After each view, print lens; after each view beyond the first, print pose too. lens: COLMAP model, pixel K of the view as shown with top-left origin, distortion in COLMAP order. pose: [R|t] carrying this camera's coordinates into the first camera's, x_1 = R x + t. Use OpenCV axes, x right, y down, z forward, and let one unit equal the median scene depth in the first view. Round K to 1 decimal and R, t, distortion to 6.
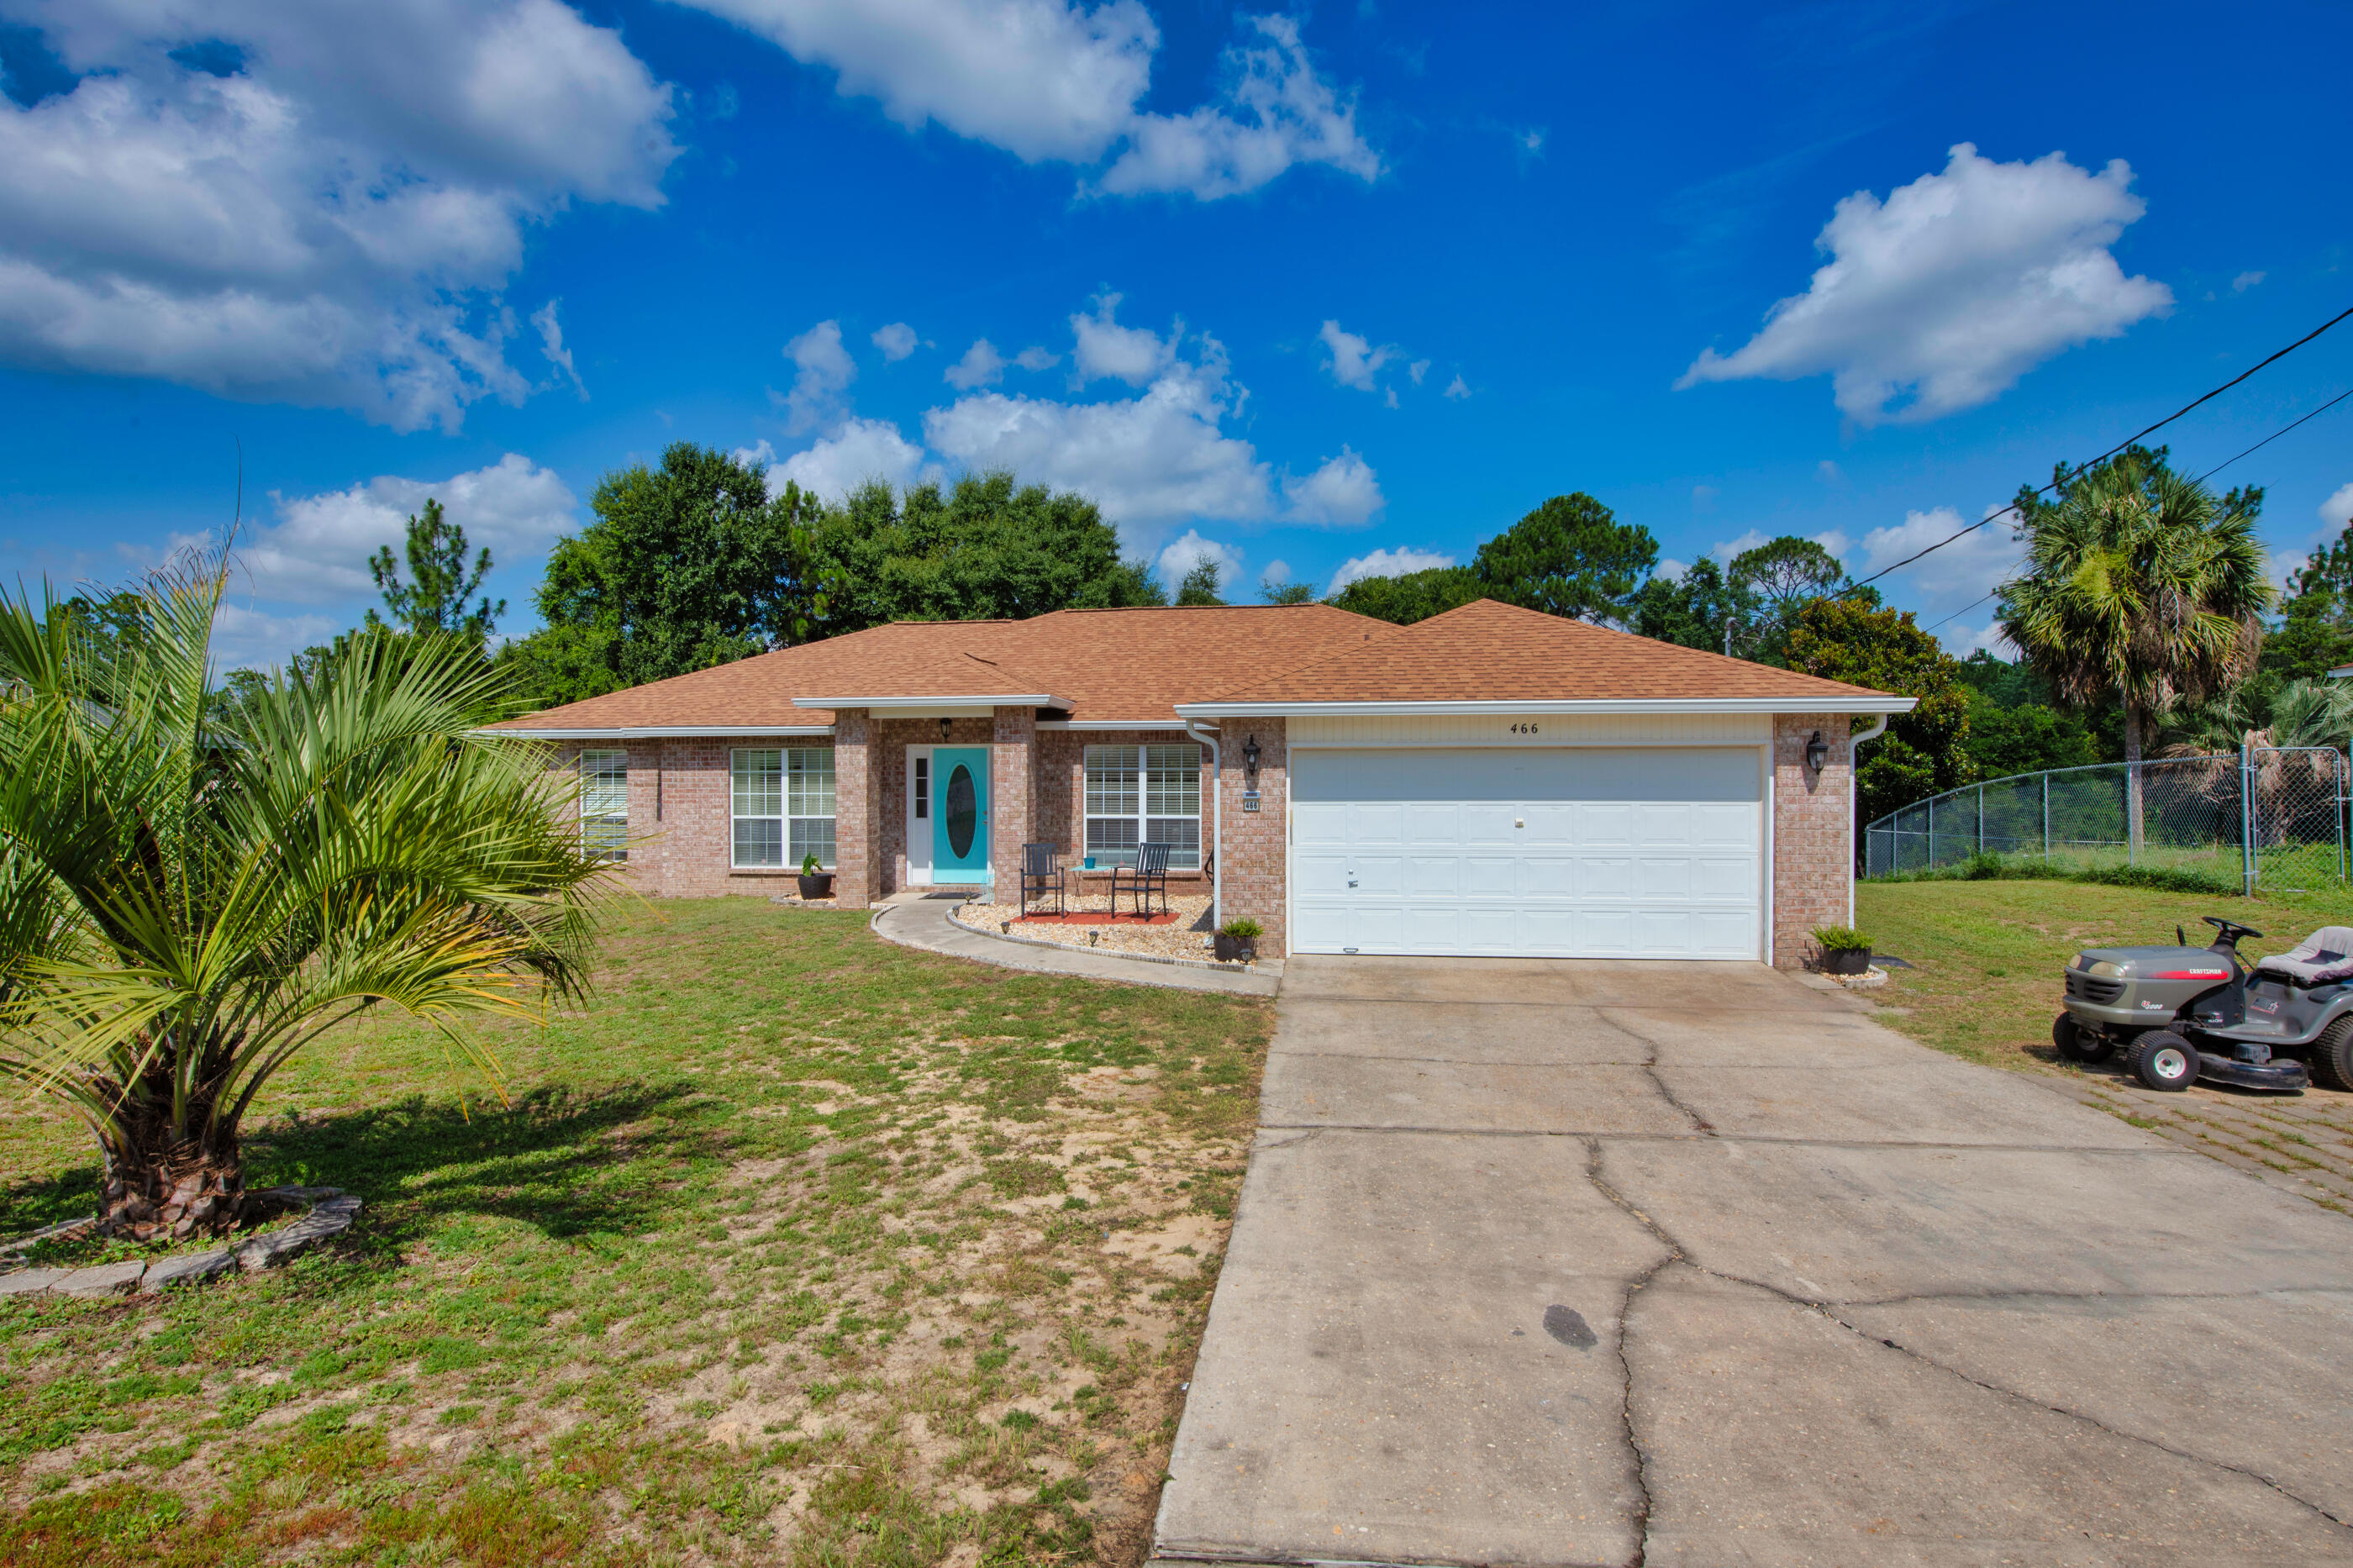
lens RADIAL K [[1156.7, 0, 1176.5], [0, 1156.7, 784.0], [0, 0, 1]] dist [0.000615, 0.000164]
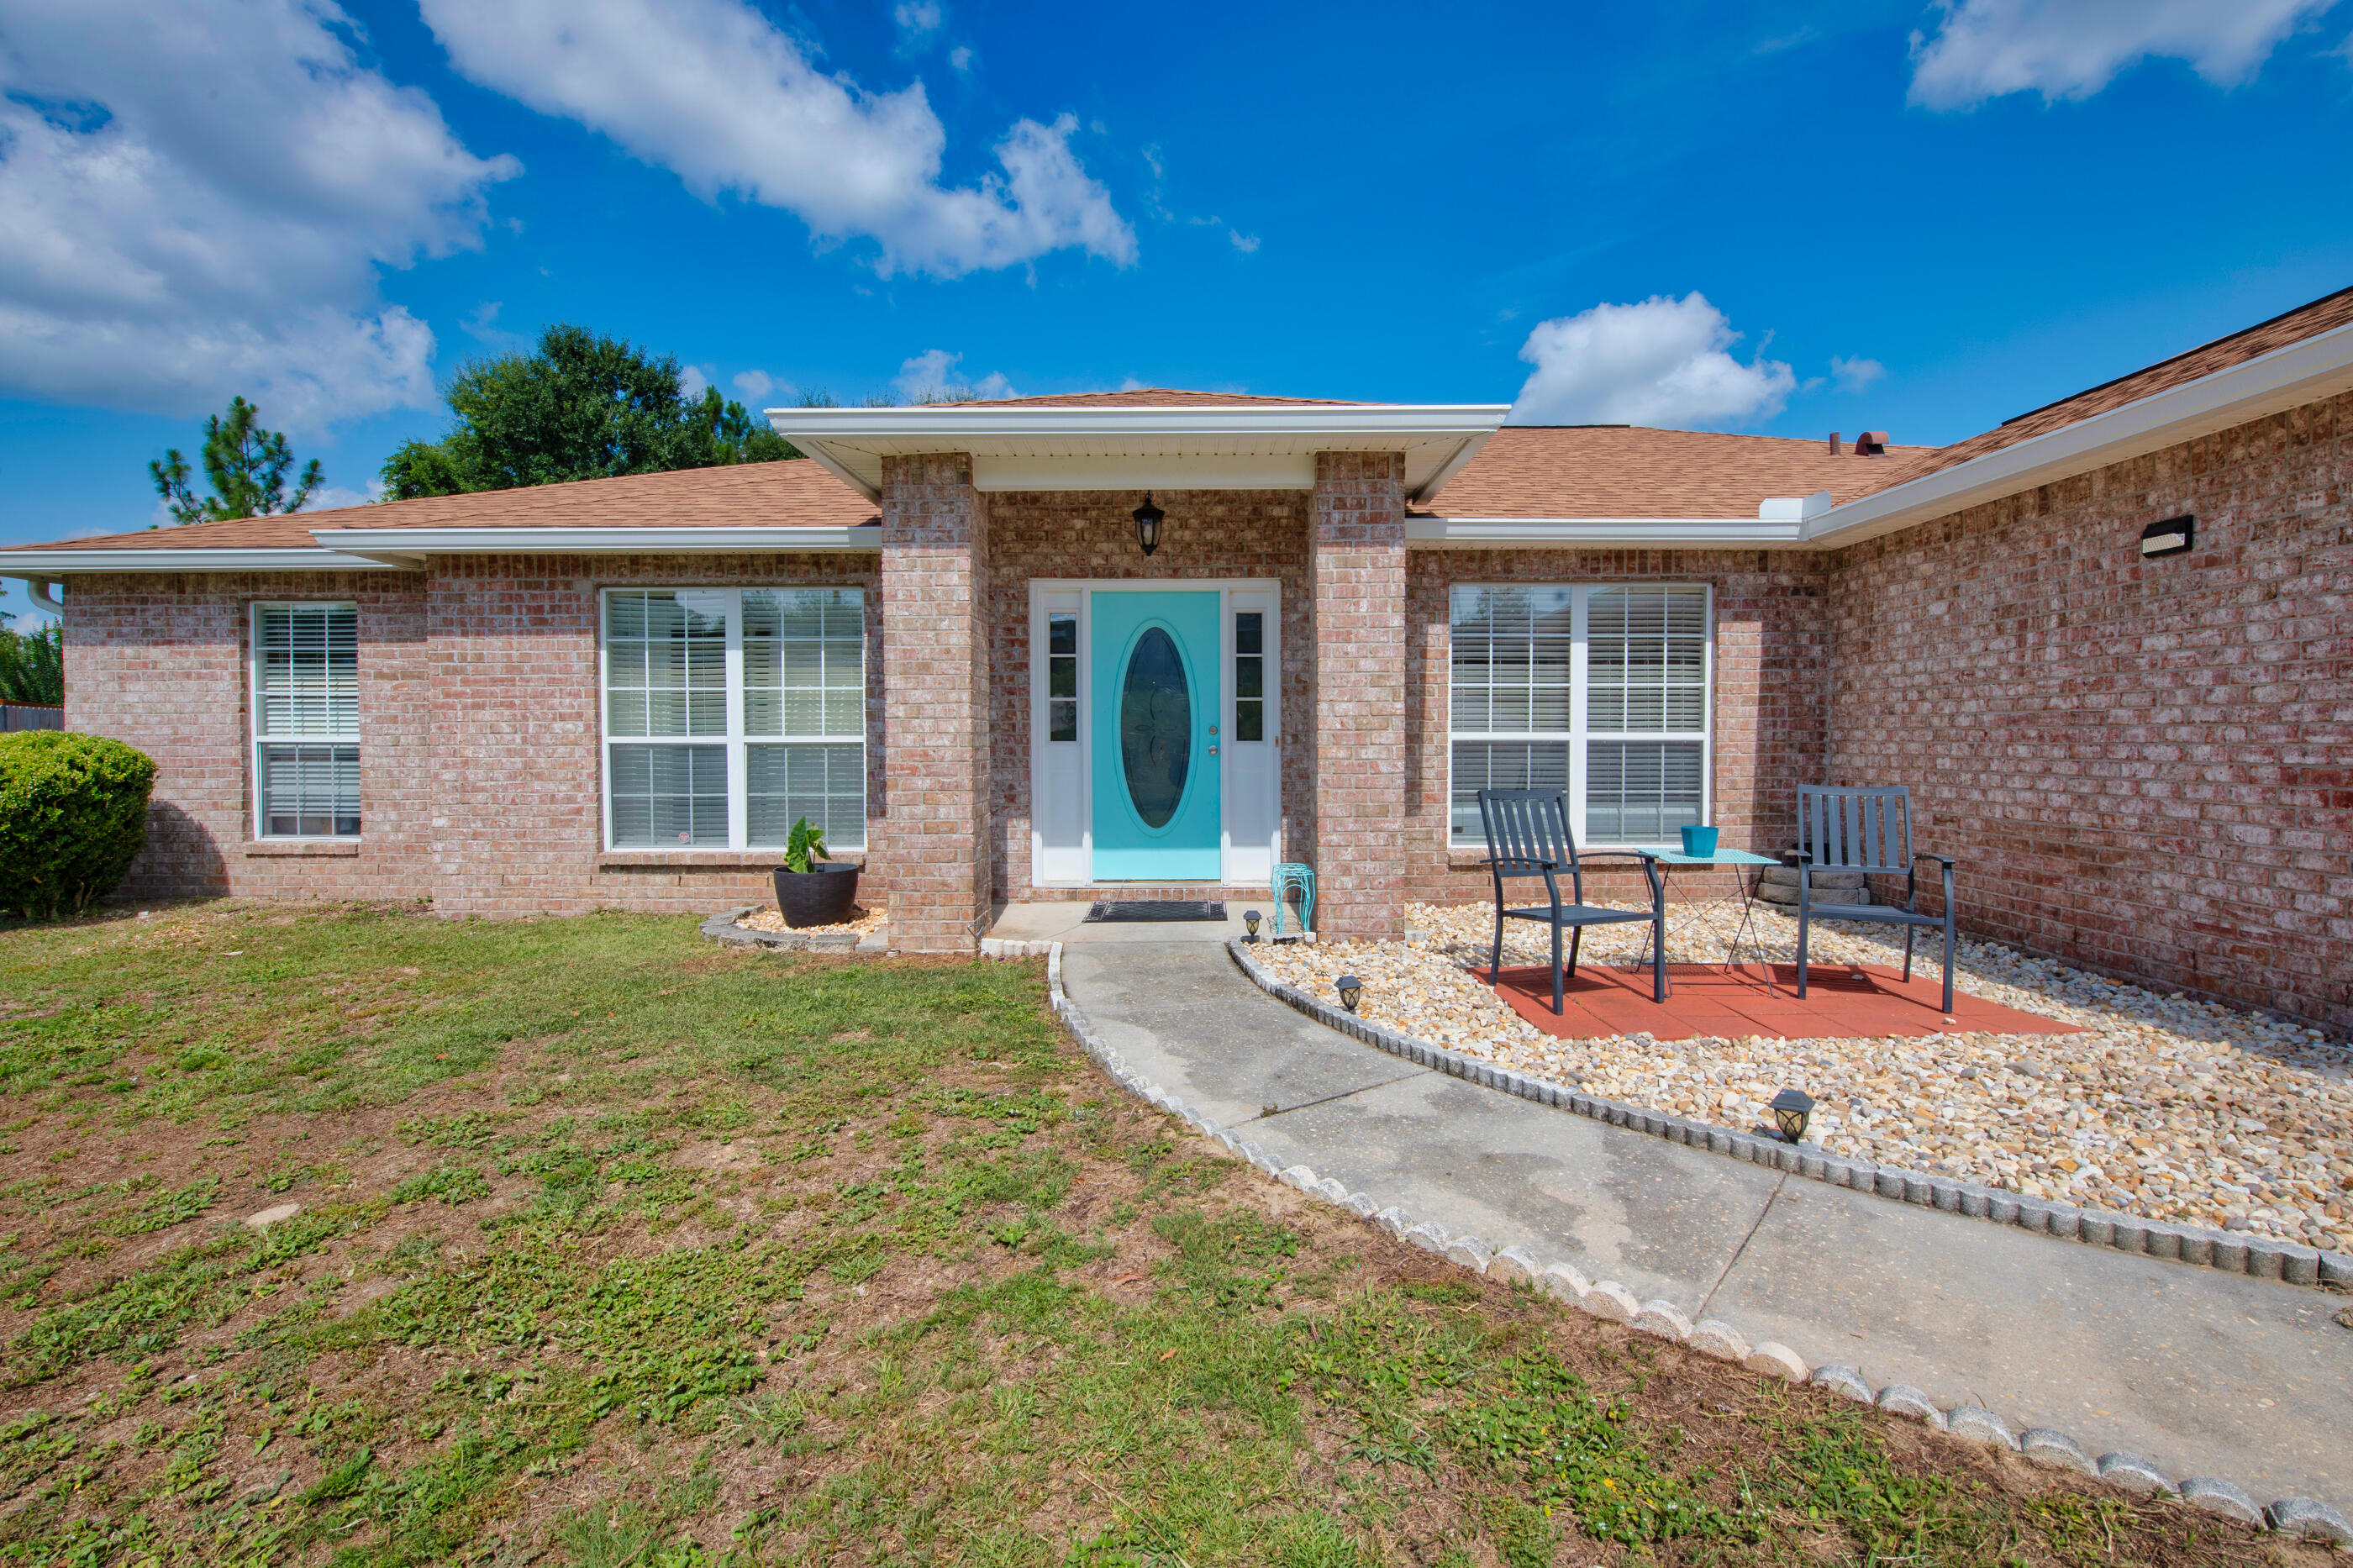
lens RADIAL K [[776.2, 0, 1176.5], [0, 776.2, 784.0], [0, 0, 1]] dist [0.000309, -0.003170]
pose [[0.974078, 0.000936, 0.226212, -0.233533], [-0.006676, 0.999675, 0.024610, 0.036603], [-0.226116, -0.025482, 0.973767, 0.649553]]
